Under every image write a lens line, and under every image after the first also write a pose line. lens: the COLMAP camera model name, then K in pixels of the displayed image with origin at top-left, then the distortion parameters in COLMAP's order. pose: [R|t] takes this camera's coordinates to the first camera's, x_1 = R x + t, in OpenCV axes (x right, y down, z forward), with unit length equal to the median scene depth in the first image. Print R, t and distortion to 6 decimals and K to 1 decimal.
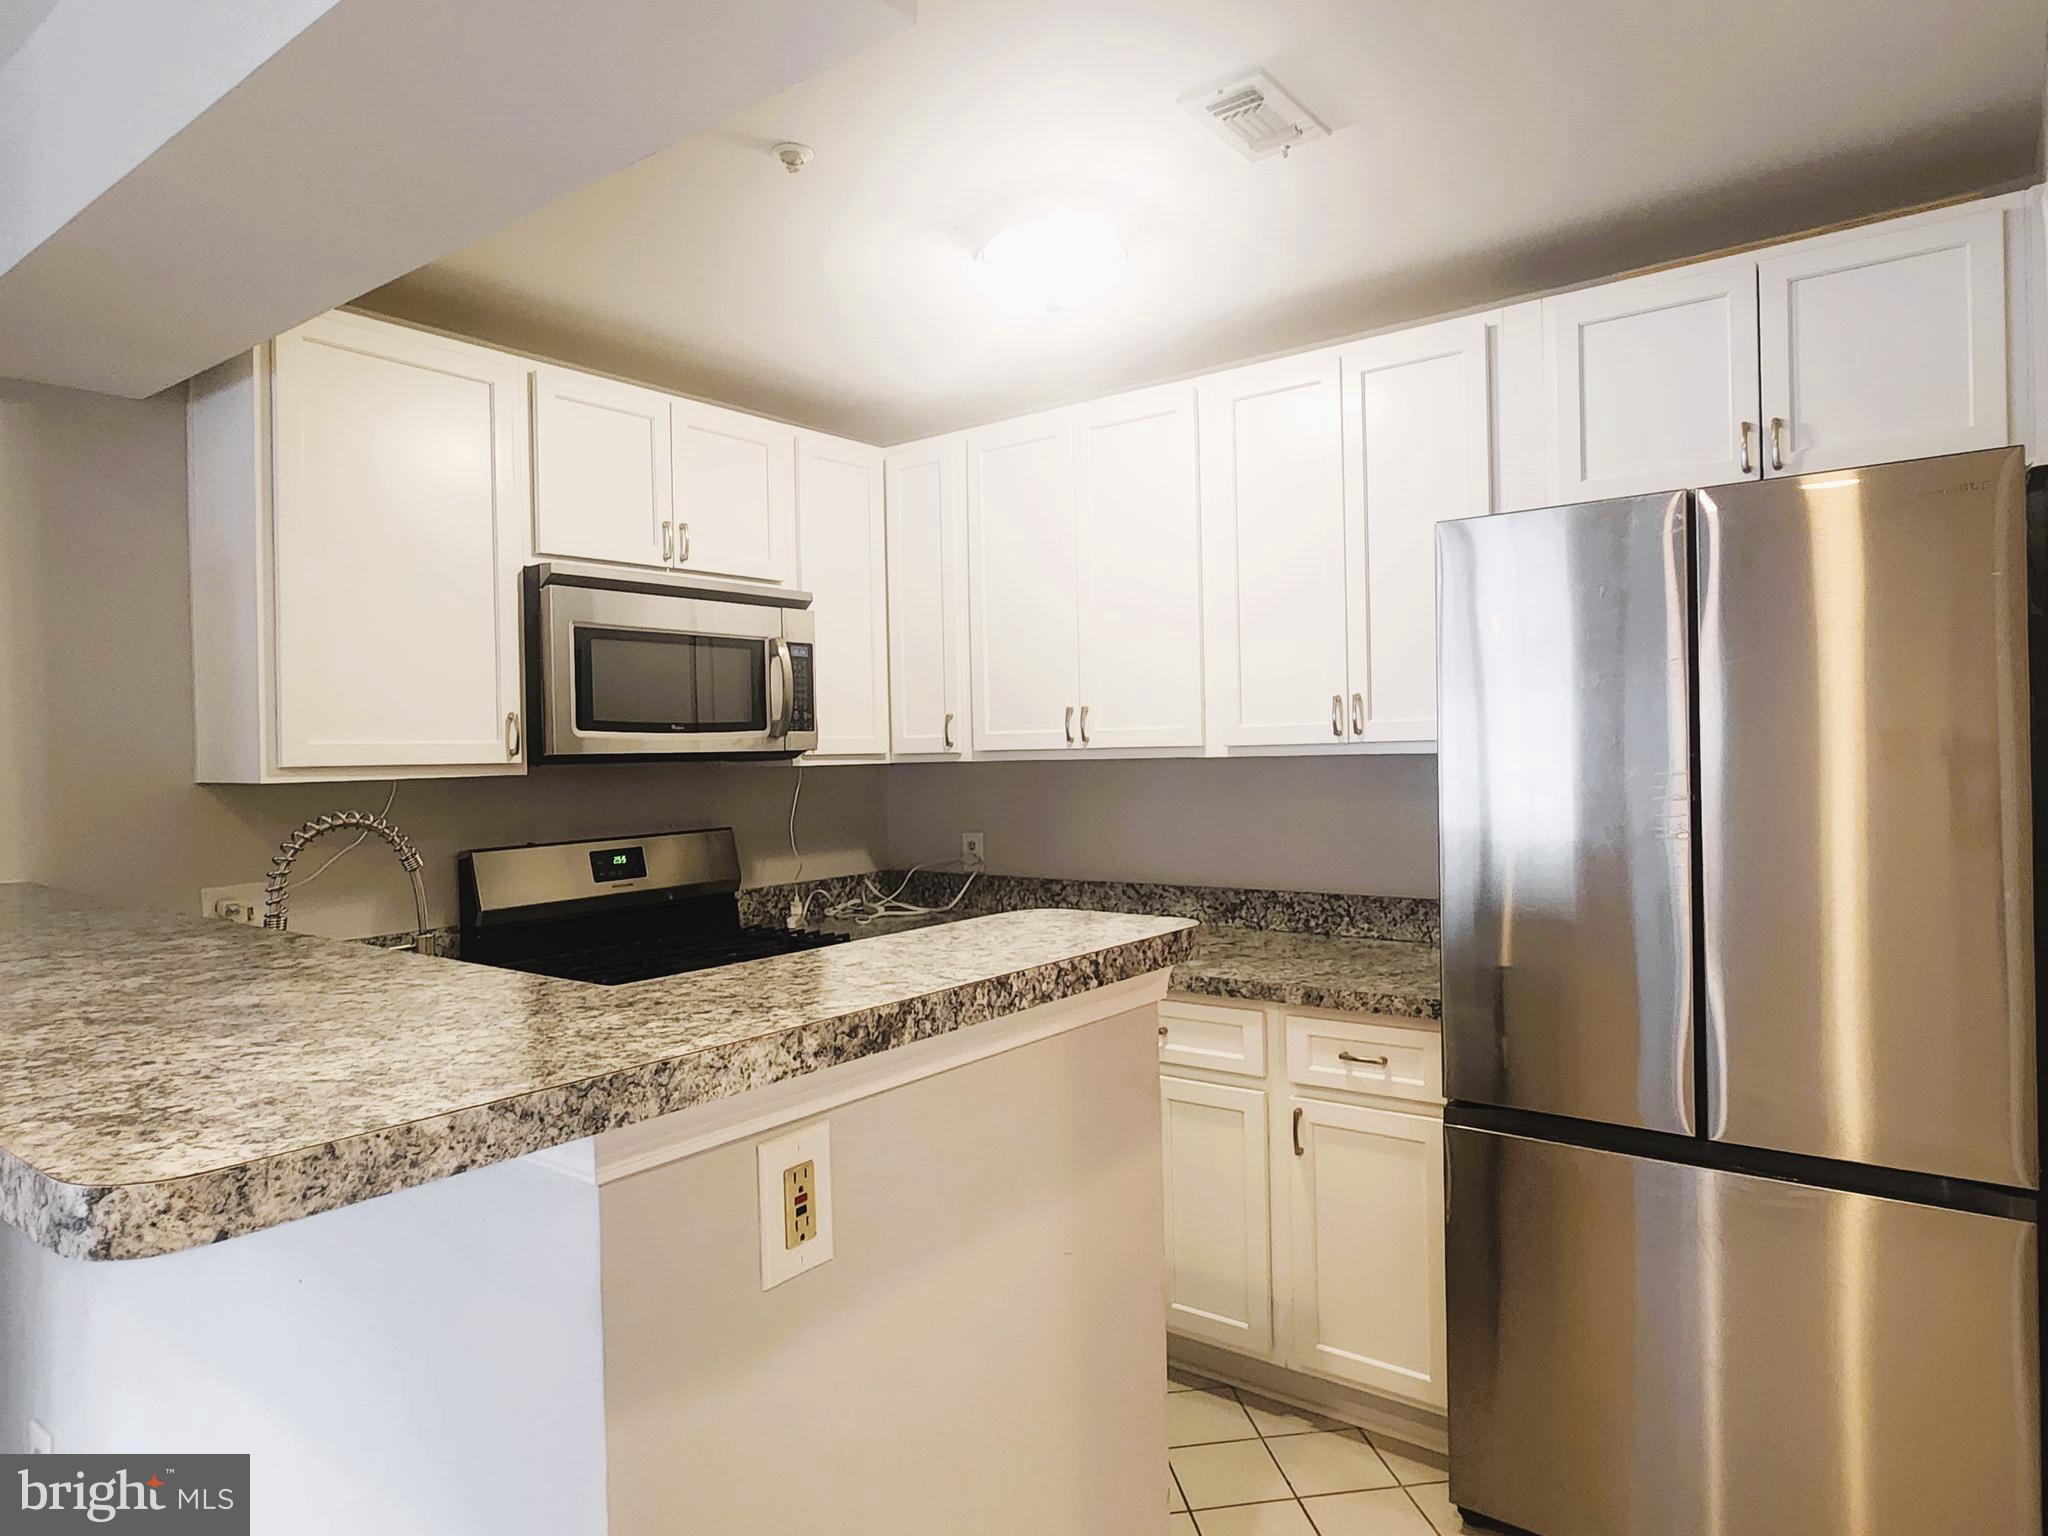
lens RADIAL K [[1279.7, 0, 1055.8], [0, 1279.7, 741.1], [0, 0, 1]] dist [-0.003571, -0.009549]
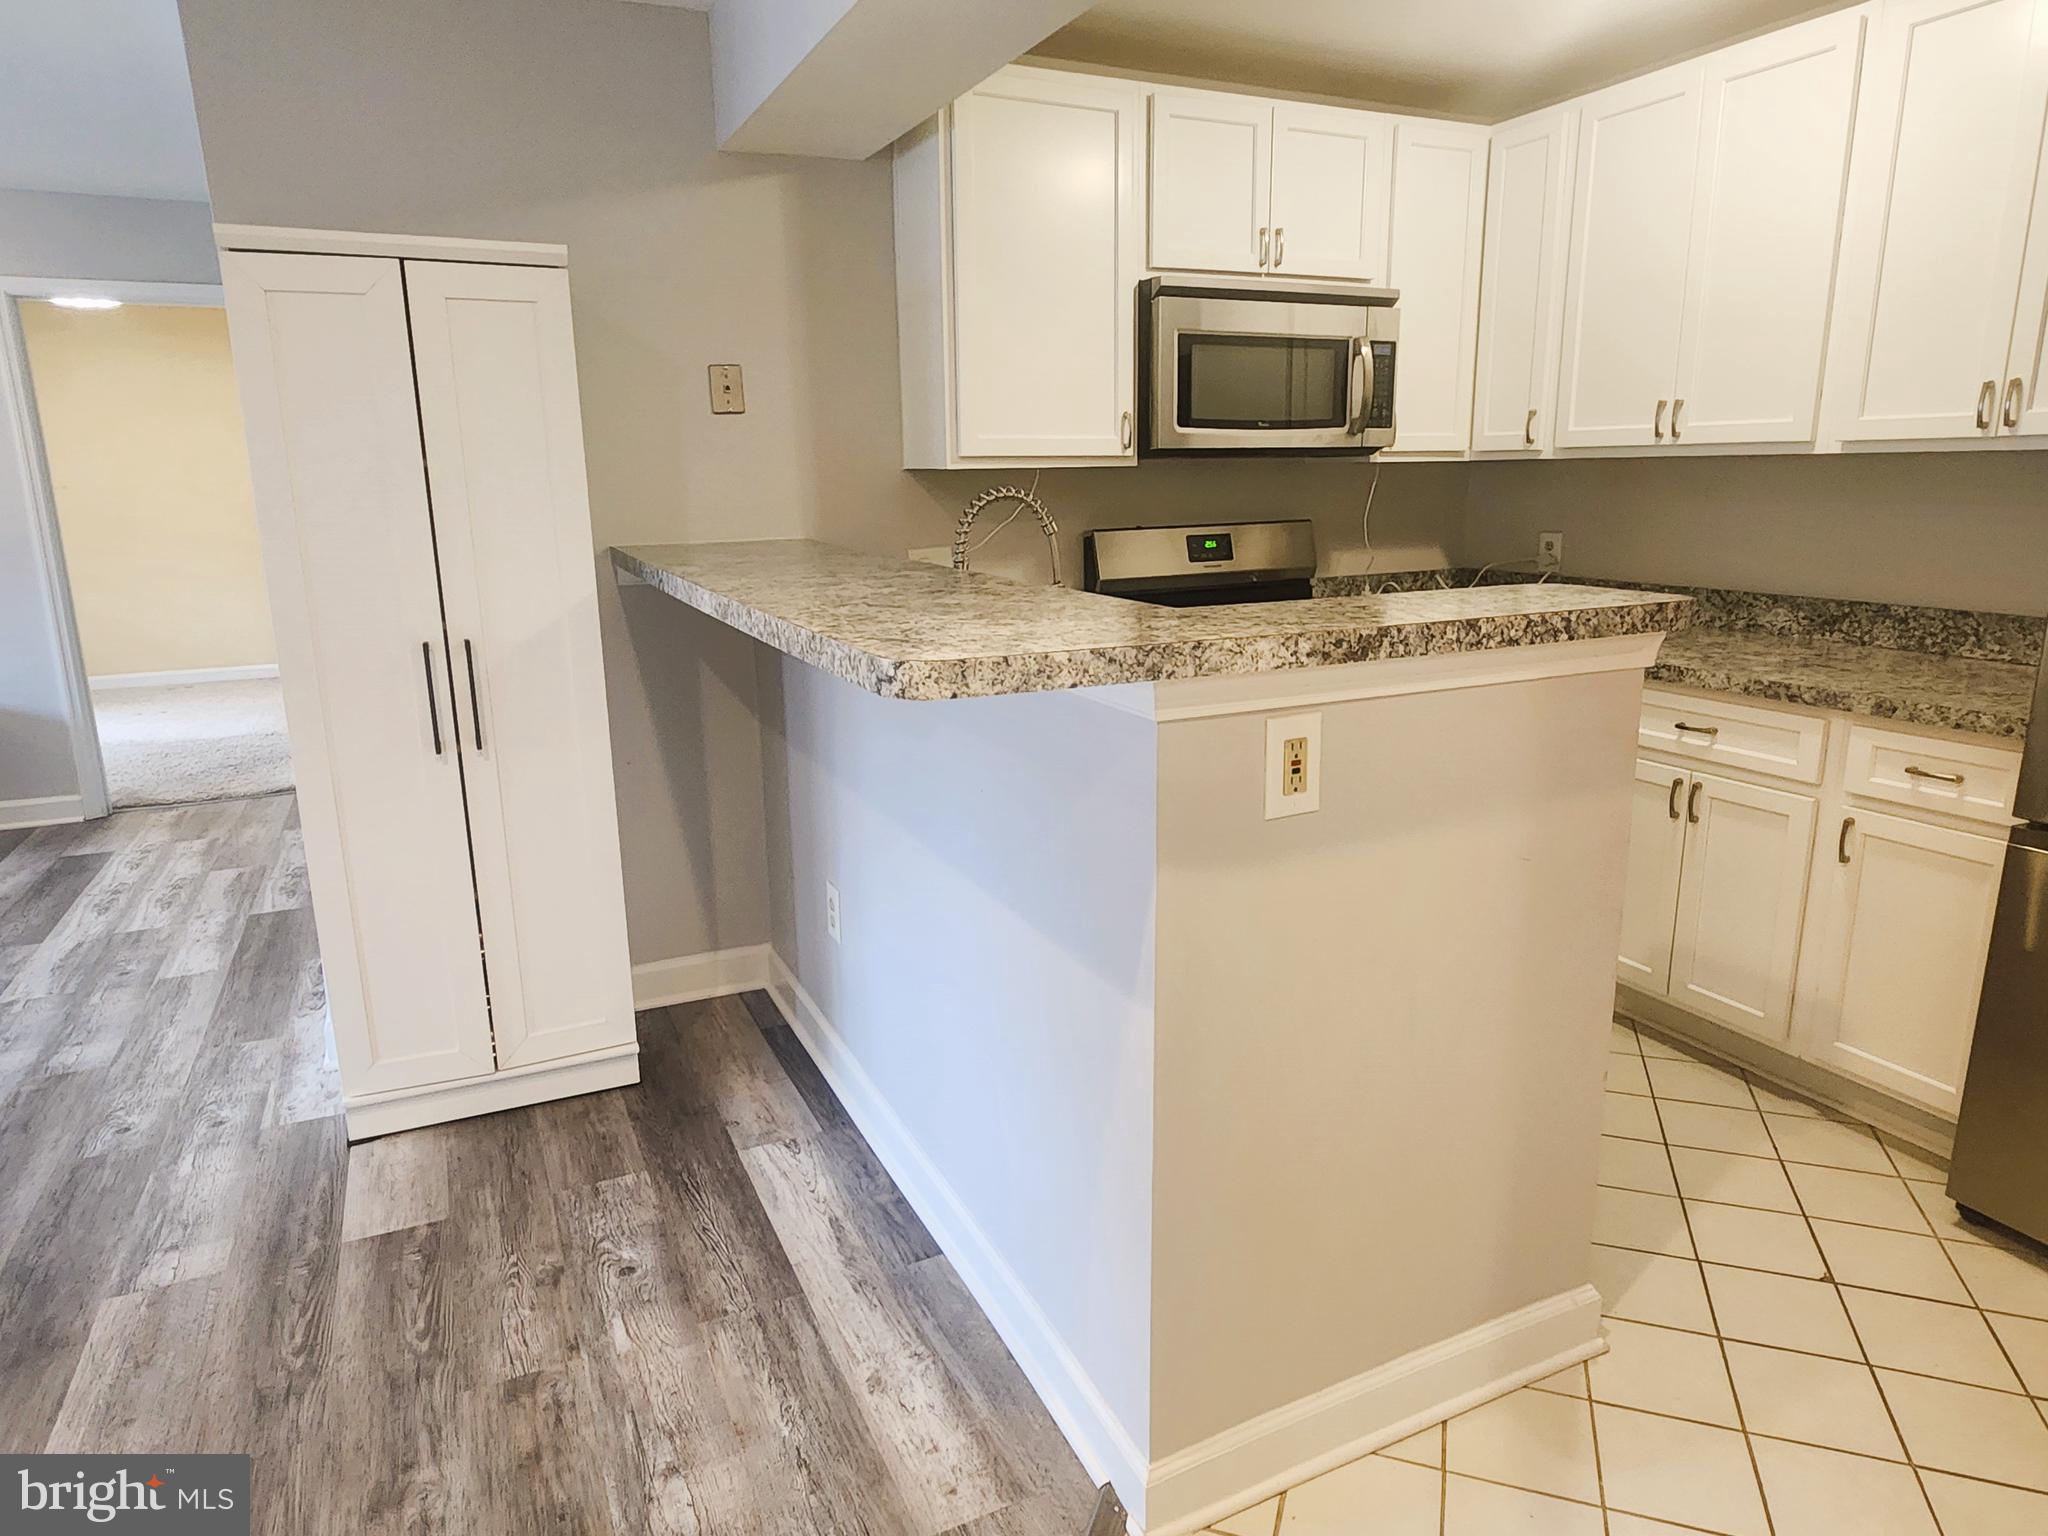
lens RADIAL K [[1293.2, 0, 1002.9], [0, 1293.2, 761.1], [0, 0, 1]] dist [-0.000340, 0.001667]
pose [[0.876324, 0.114985, -0.467798, 0.073642], [-0.001581, 0.971776, 0.235902, 0.009792], [0.481720, -0.205987, 0.851772, -0.145868]]
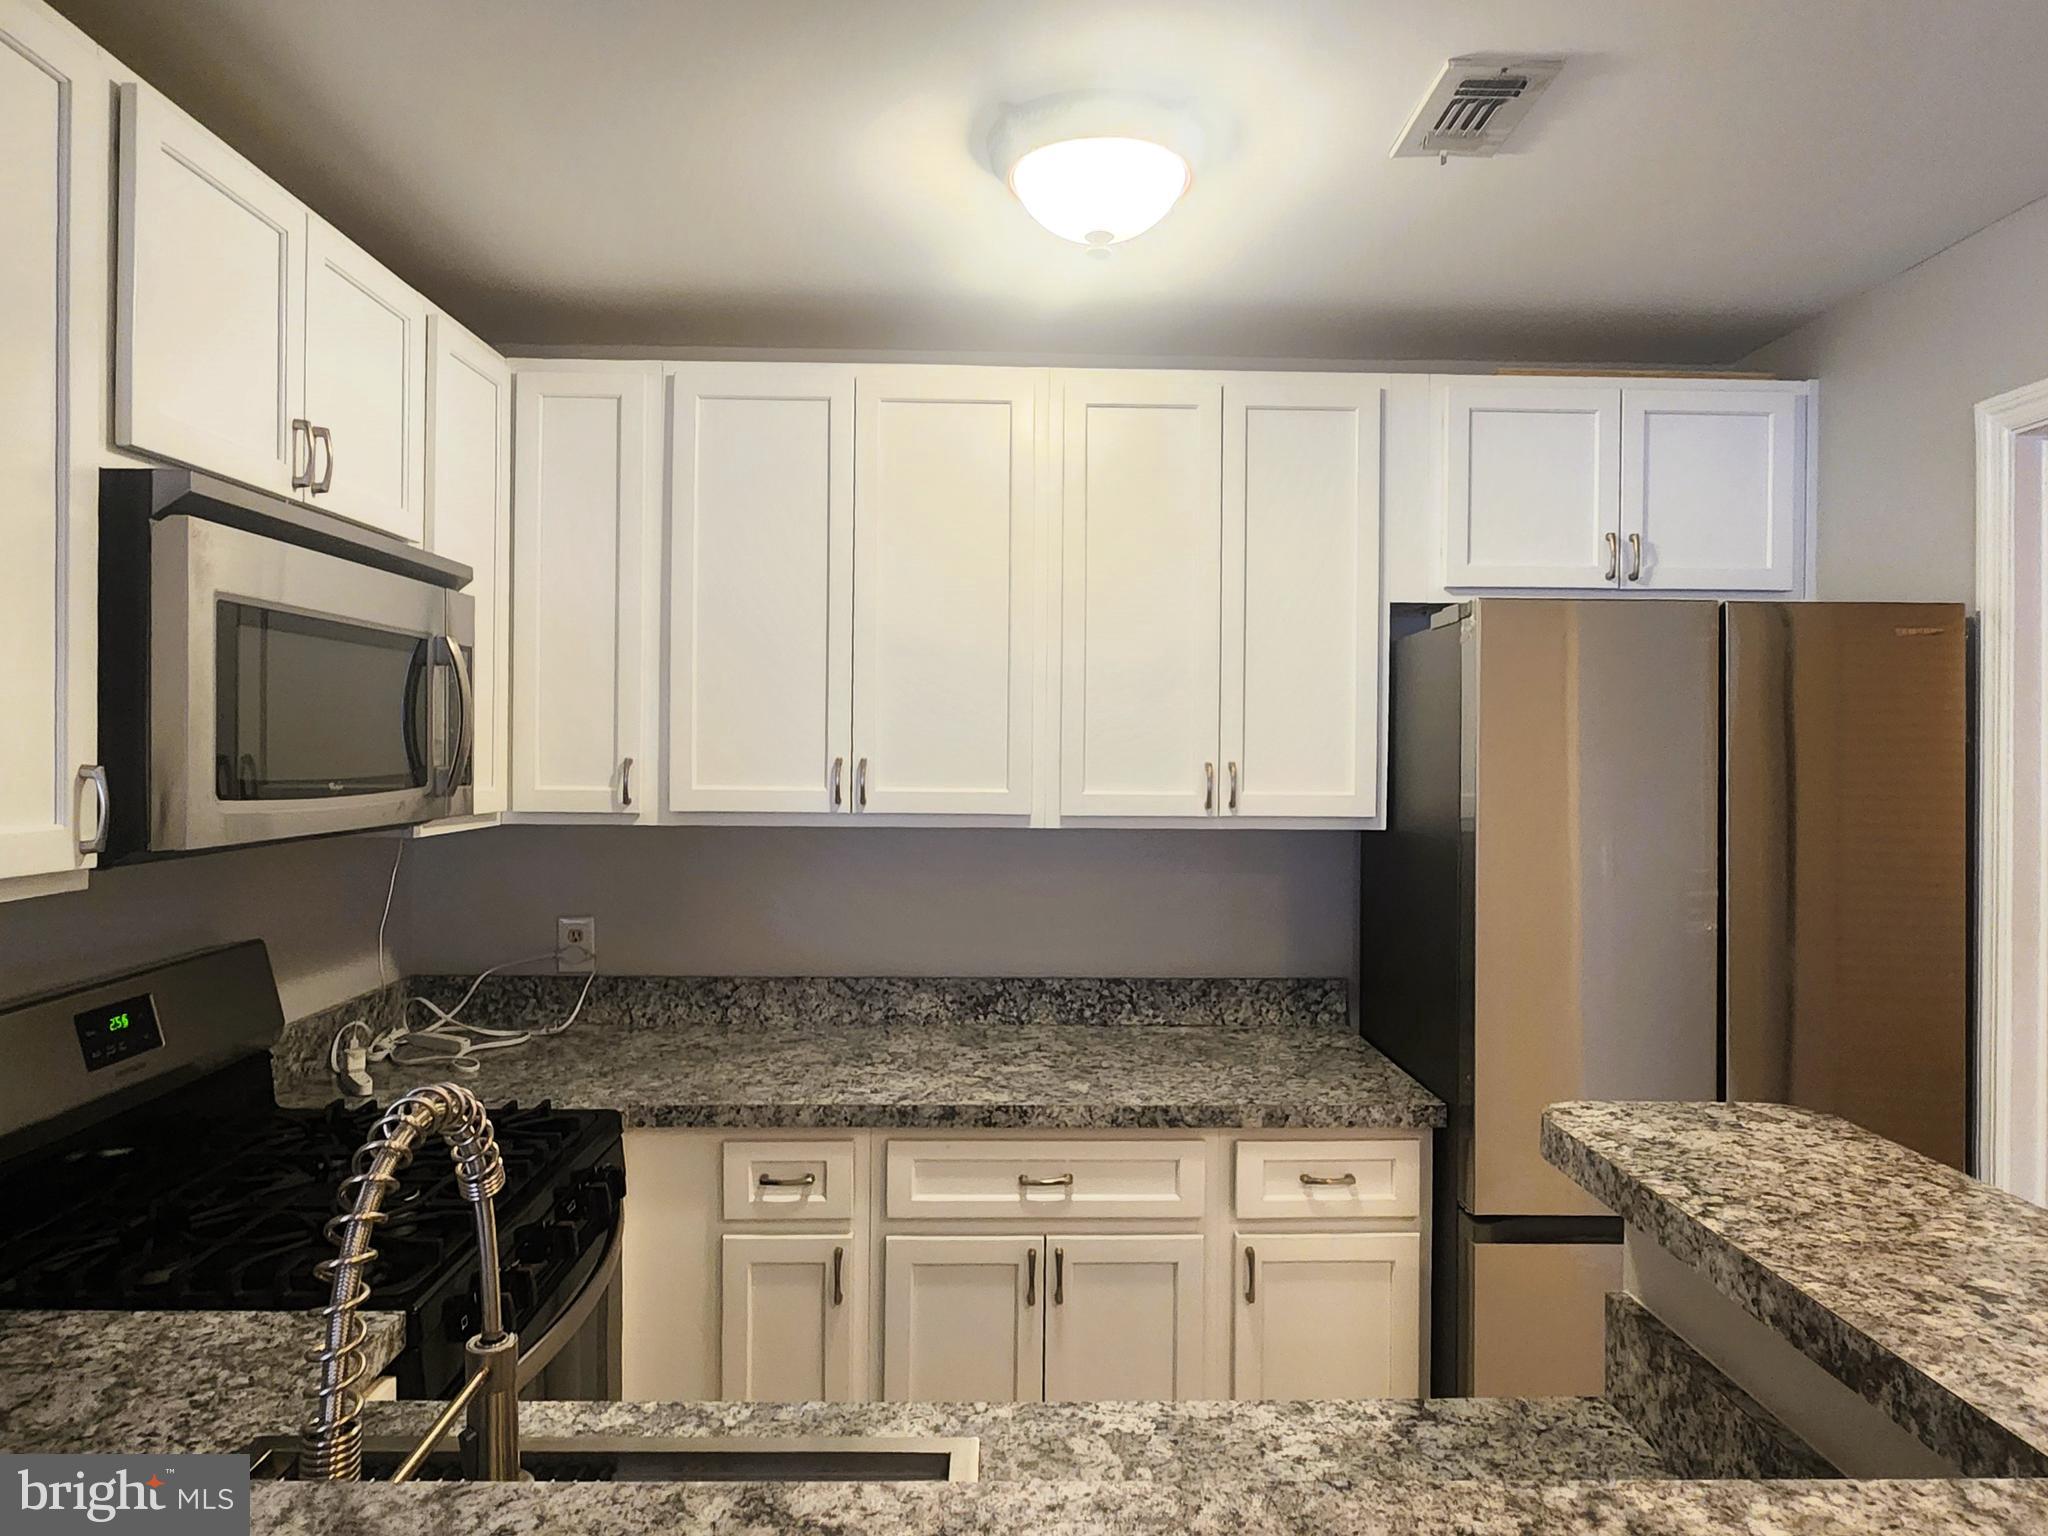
lens RADIAL K [[1293.2, 0, 1038.2], [0, 1293.2, 740.6], [0, 0, 1]] dist [-0.000340, 0.001667]
pose [[0.776794, 0.033317, 0.628873, -0.453609], [-0.032536, 0.999389, -0.012757, -0.037208], [-0.628914, -0.010551, 0.777403, 0.388860]]
